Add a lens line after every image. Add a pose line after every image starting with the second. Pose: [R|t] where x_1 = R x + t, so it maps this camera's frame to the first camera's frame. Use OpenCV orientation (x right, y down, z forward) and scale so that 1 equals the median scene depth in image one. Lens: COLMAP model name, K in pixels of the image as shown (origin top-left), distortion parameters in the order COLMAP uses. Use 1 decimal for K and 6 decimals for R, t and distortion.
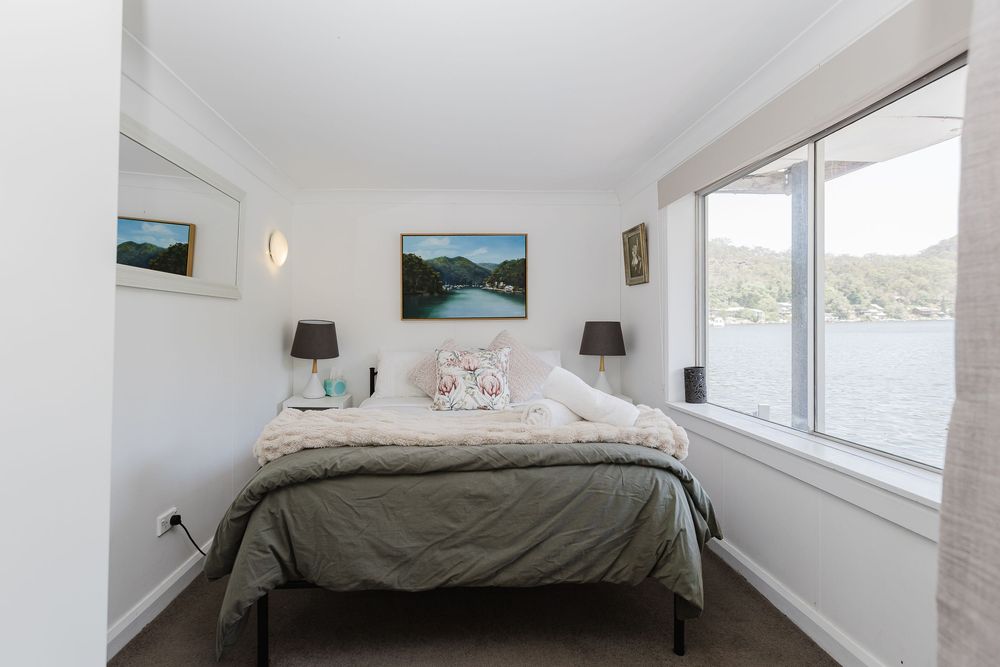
lens RADIAL K [[487.1, 0, 462.1], [0, 487.1, 318.0], [0, 0, 1]] dist [0.001183, 0.000573]
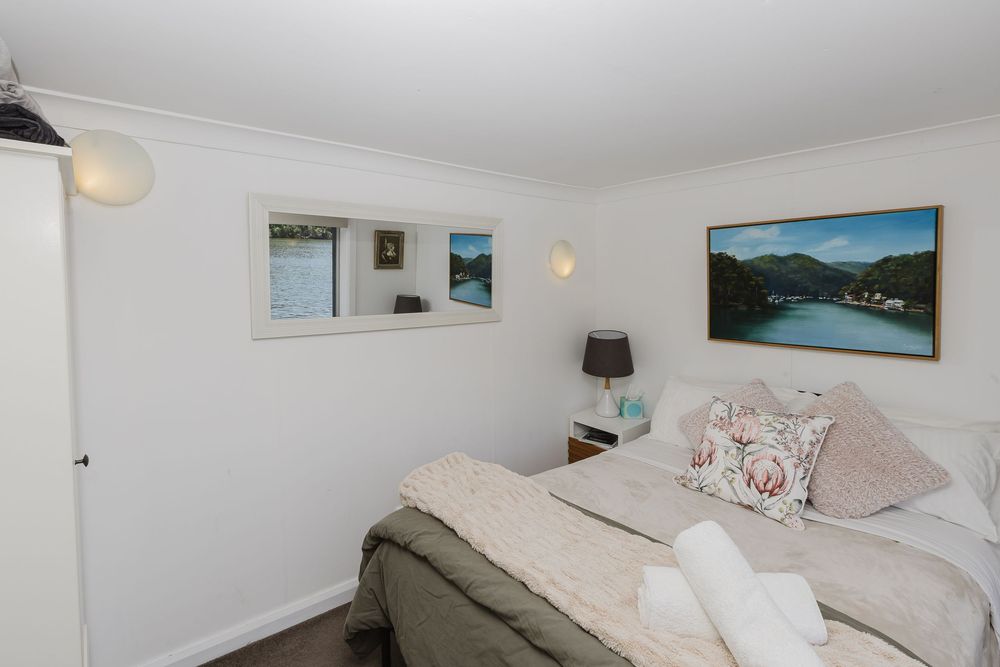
lens RADIAL K [[487.1, 0, 507.3], [0, 487.1, 289.1], [0, 0, 1]] dist [0.001183, 0.000573]
pose [[0.588844, 0.036660, -0.807415, 0.302608], [0.018354, 0.998107, 0.058704, -0.124945], [0.808038, -0.049387, 0.587056, 0.294687]]
